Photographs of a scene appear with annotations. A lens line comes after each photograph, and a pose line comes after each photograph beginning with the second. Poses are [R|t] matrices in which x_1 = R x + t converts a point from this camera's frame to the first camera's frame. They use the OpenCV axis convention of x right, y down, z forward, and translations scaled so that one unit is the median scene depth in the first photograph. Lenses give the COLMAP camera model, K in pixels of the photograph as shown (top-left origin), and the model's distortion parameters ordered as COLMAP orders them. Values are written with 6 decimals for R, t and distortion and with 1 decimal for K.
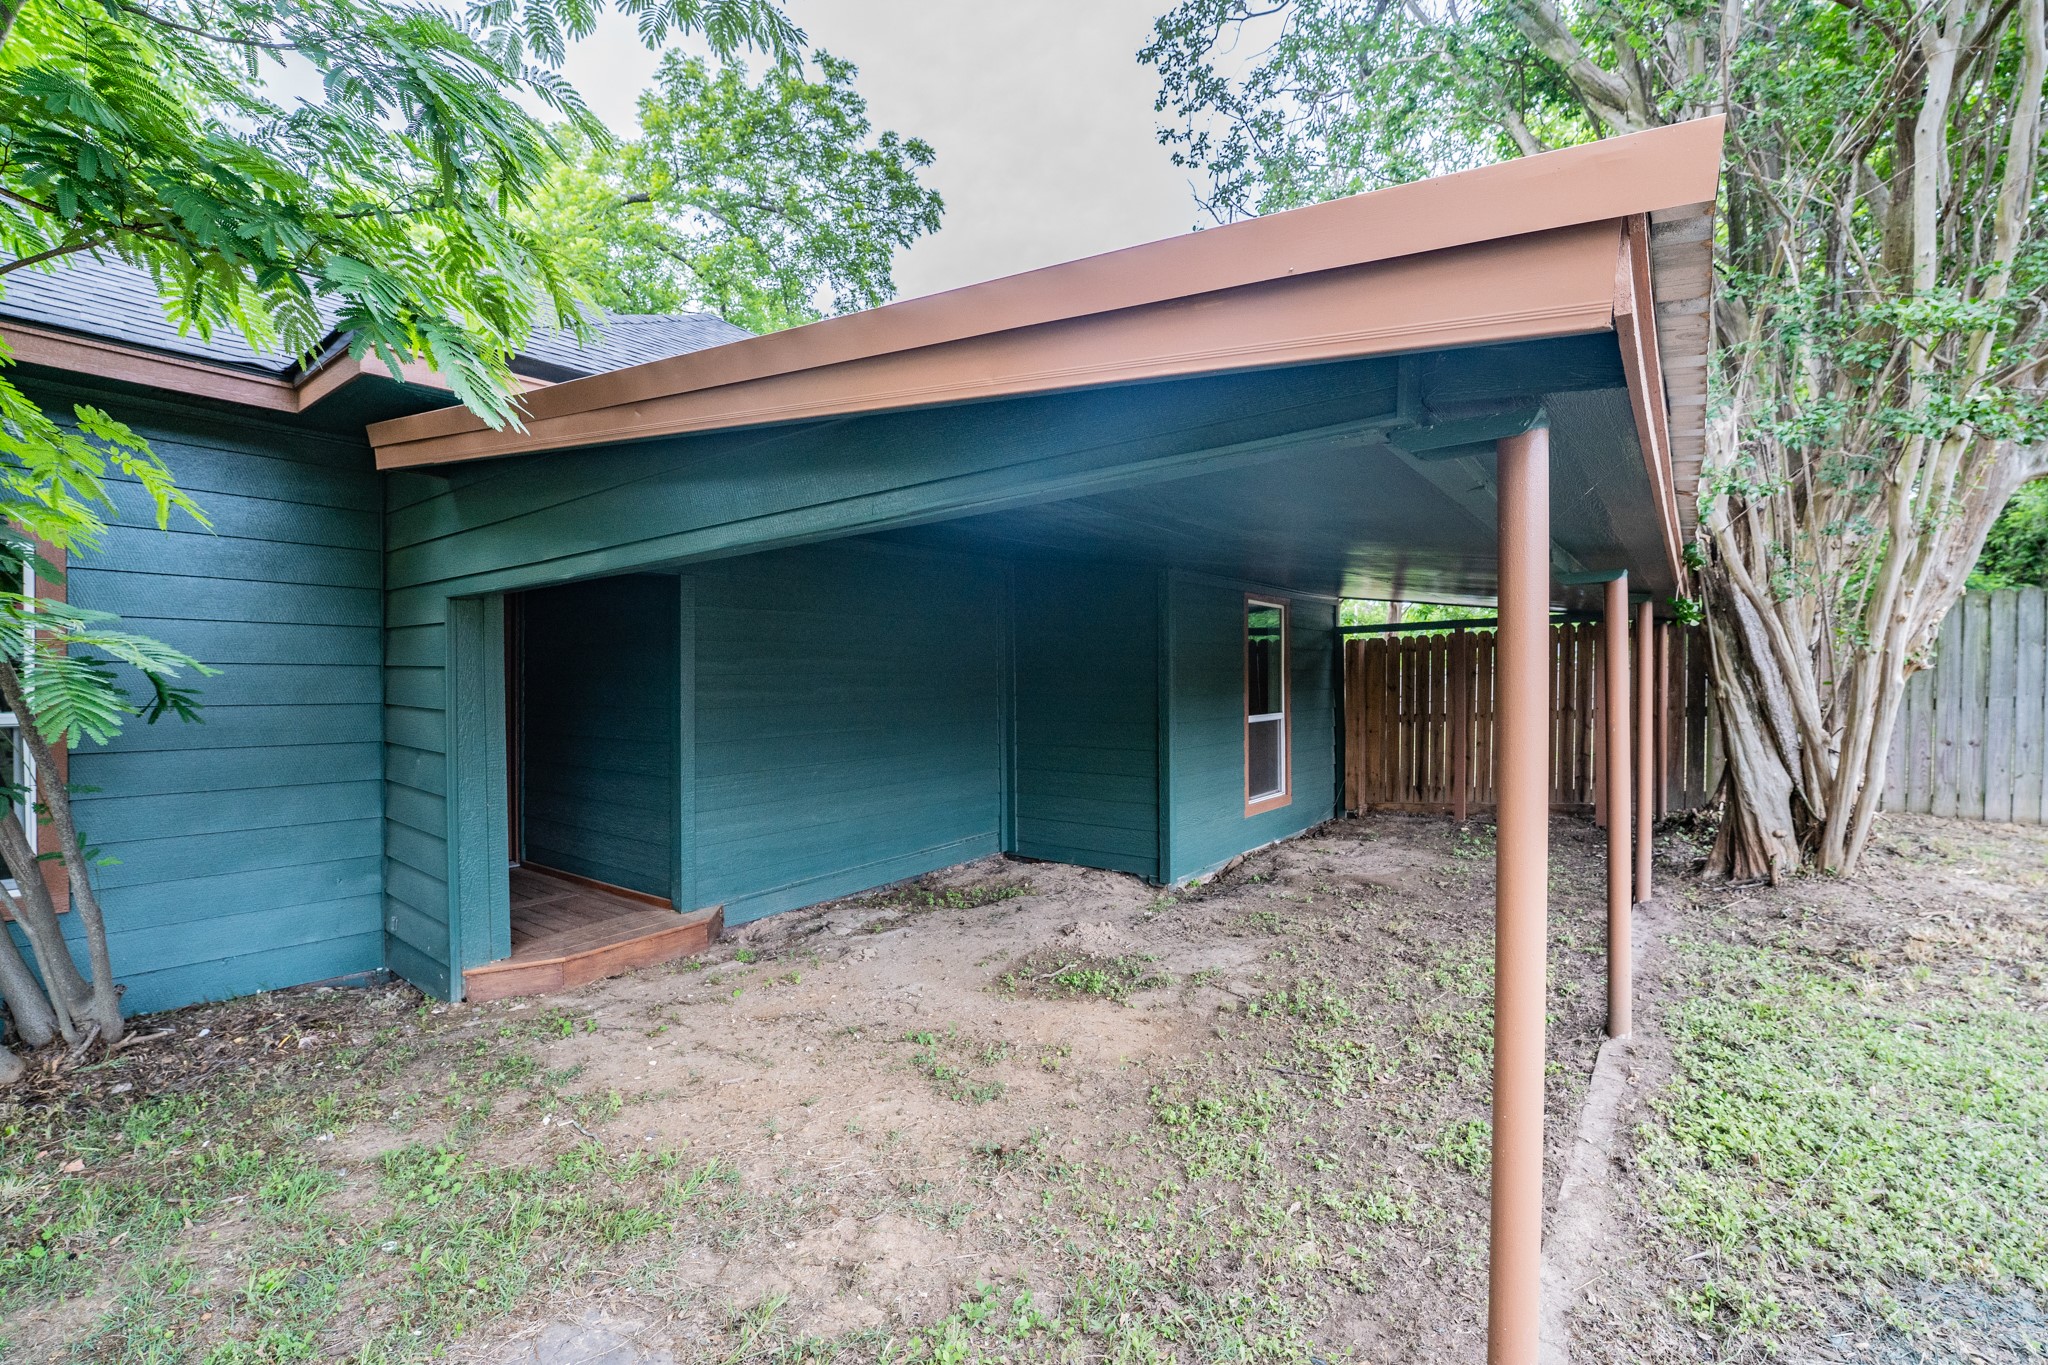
lens RADIAL K [[864.6, 0, 1024.3], [0, 864.6, 684.4], [0, 0, 1]] dist [-0.015785, -0.000043]
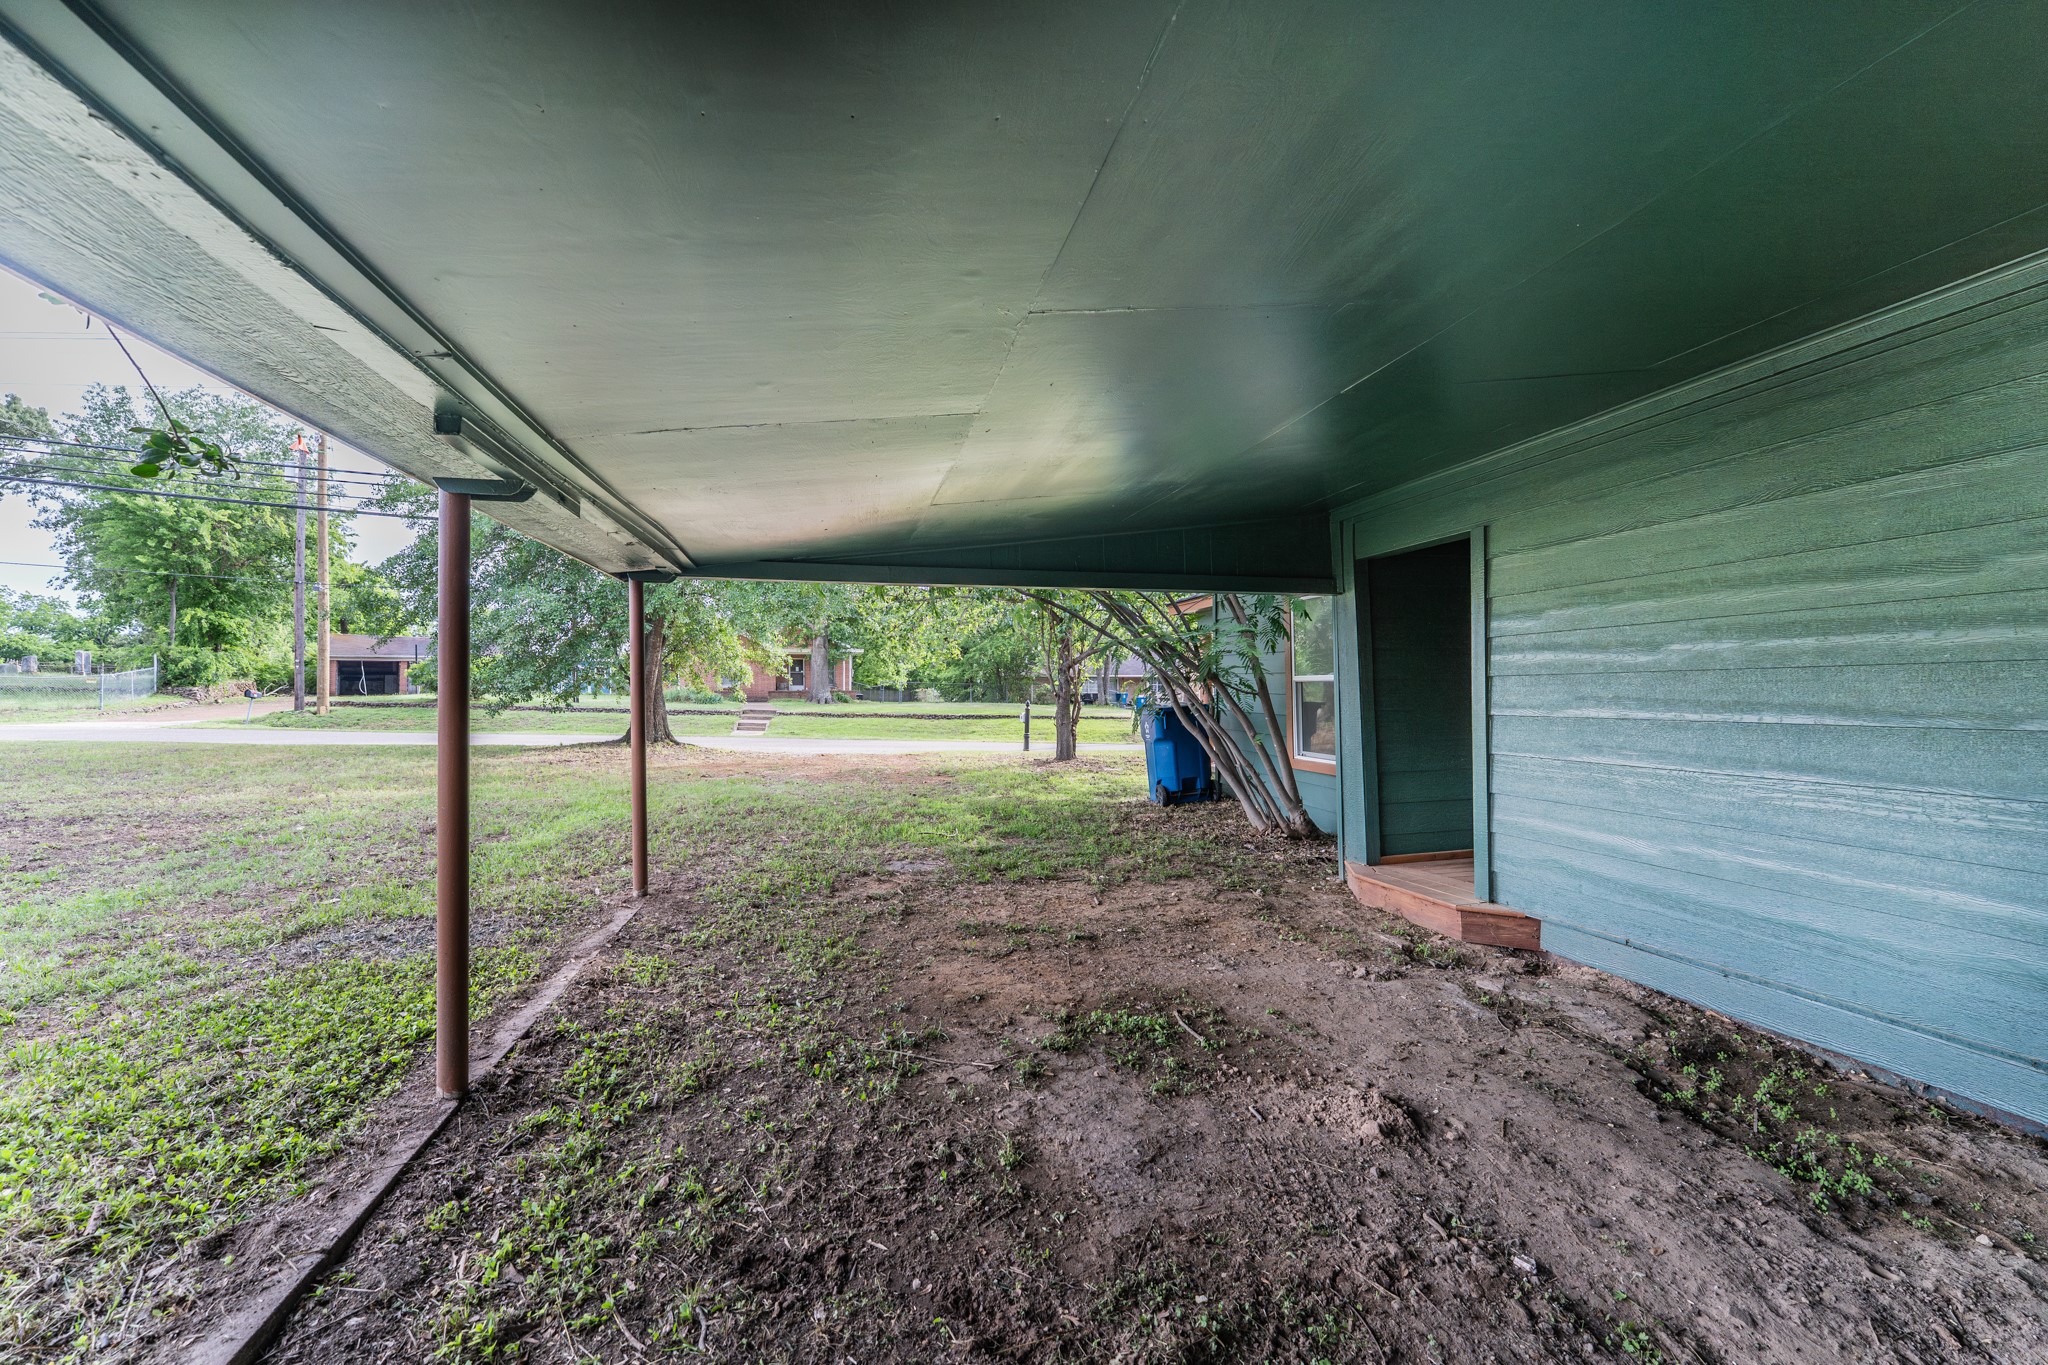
lens RADIAL K [[836.5, 0, 1024.3], [0, 836.5, 683.3], [0, 0, 1]] dist [0.002334, 0.000319]
pose [[-0.621160, -0.002448, -0.783680, 0.481884], [-0.005356, 0.999985, 0.001121, 0.031641], [0.783666, 0.004894, -0.621164, 0.951974]]
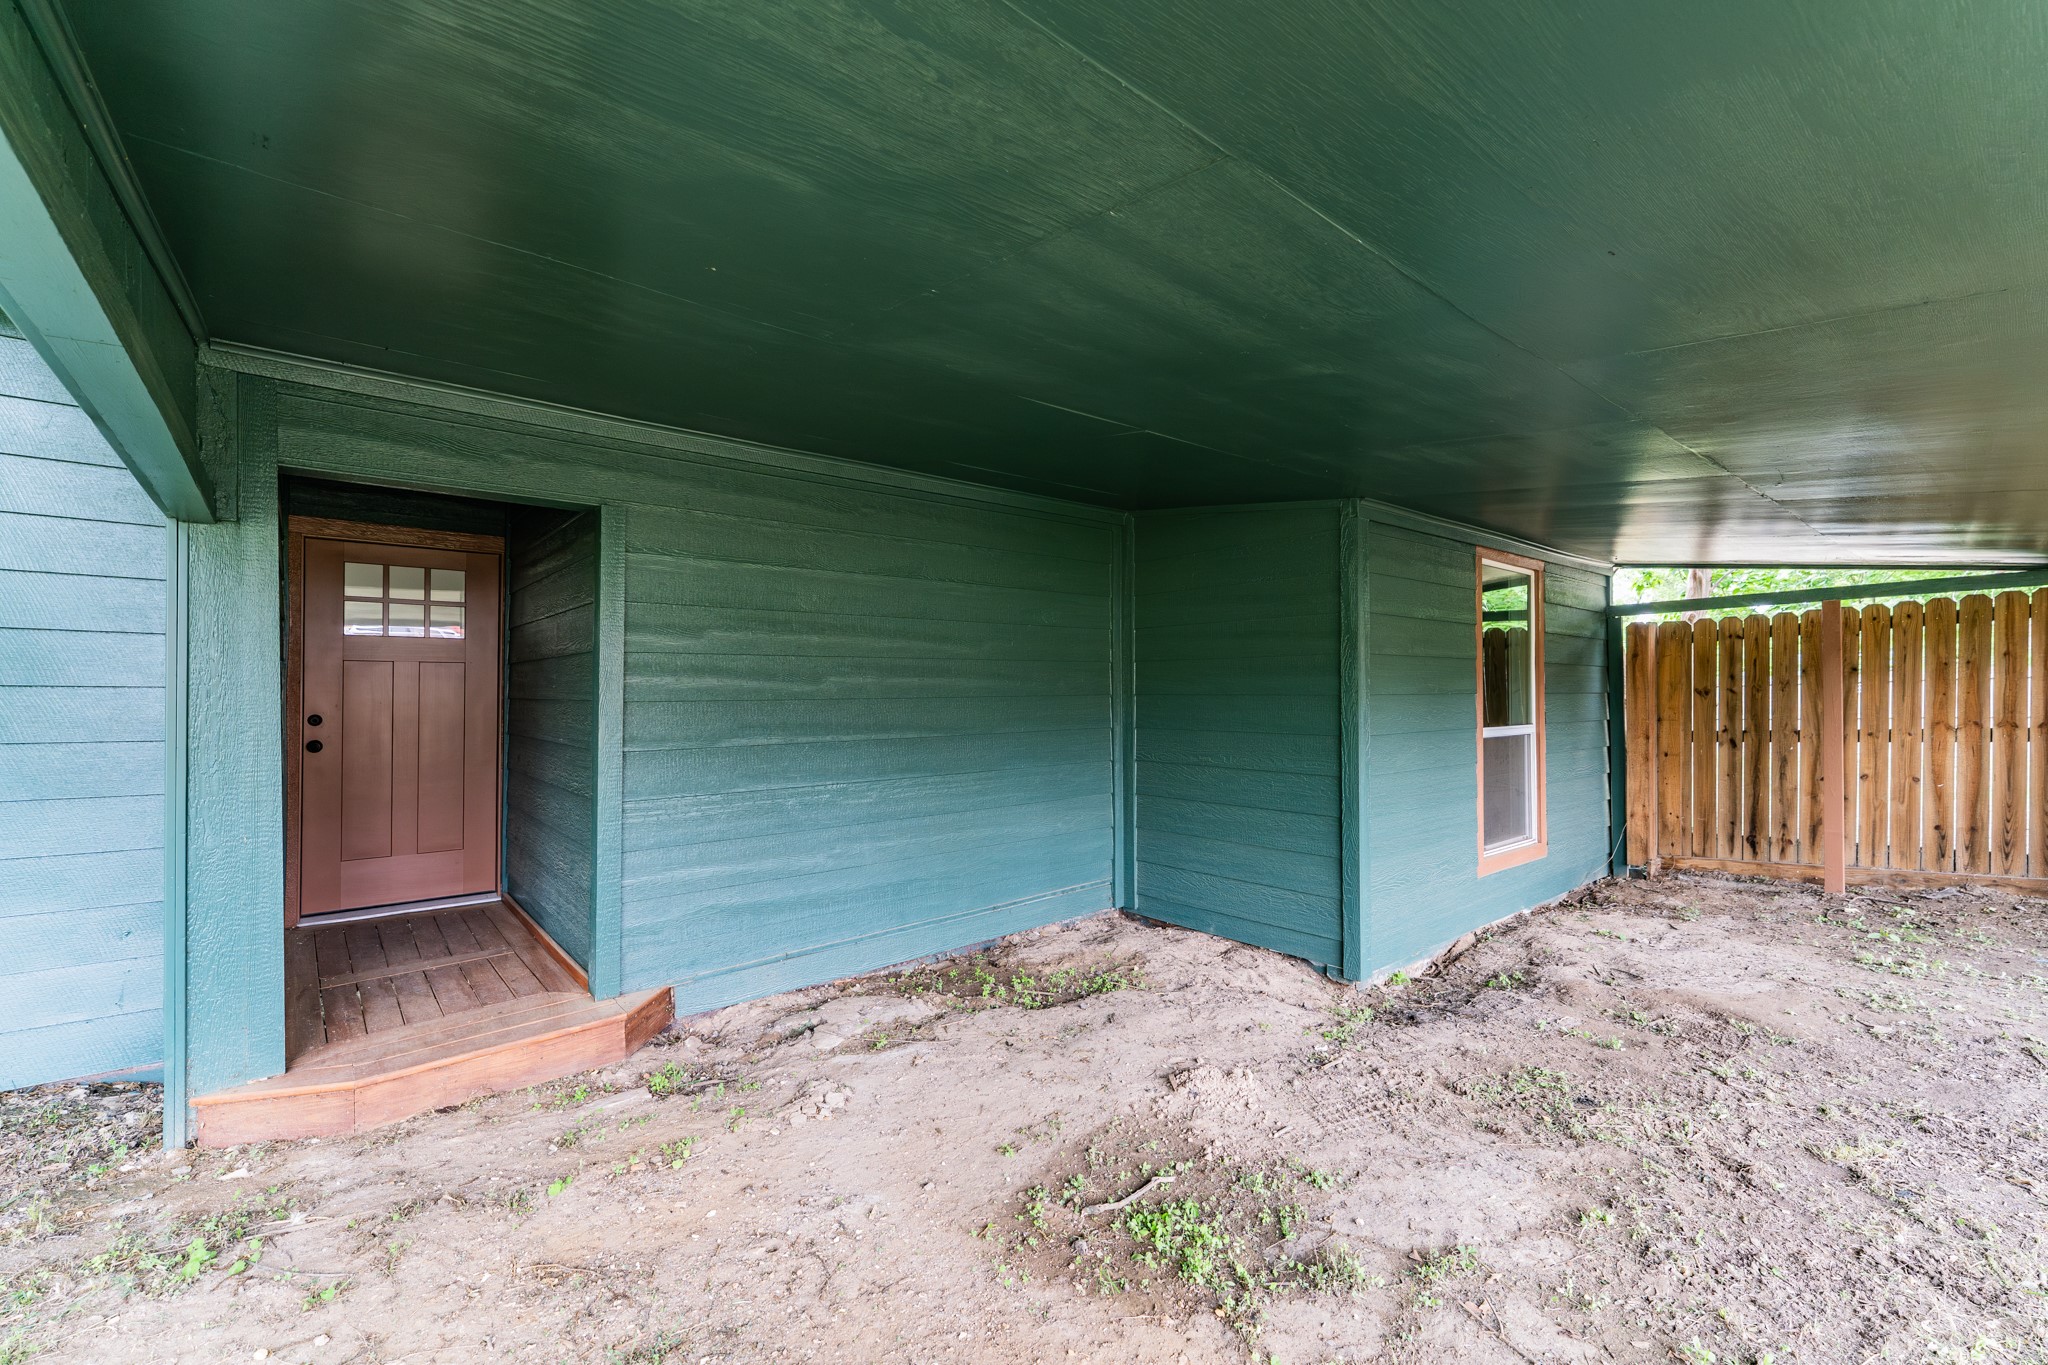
lens RADIAL K [[836.5, 0, 1018.6], [0, 836.5, 688.2], [0, 0, 1]] dist [0.002334, 0.000319]
pose [[0.975644, 0.003207, -0.219338, 0.058369], [-0.006314, 0.999889, -0.013467, 0.020665], [0.219271, 0.014524, 0.975556, 0.343679]]
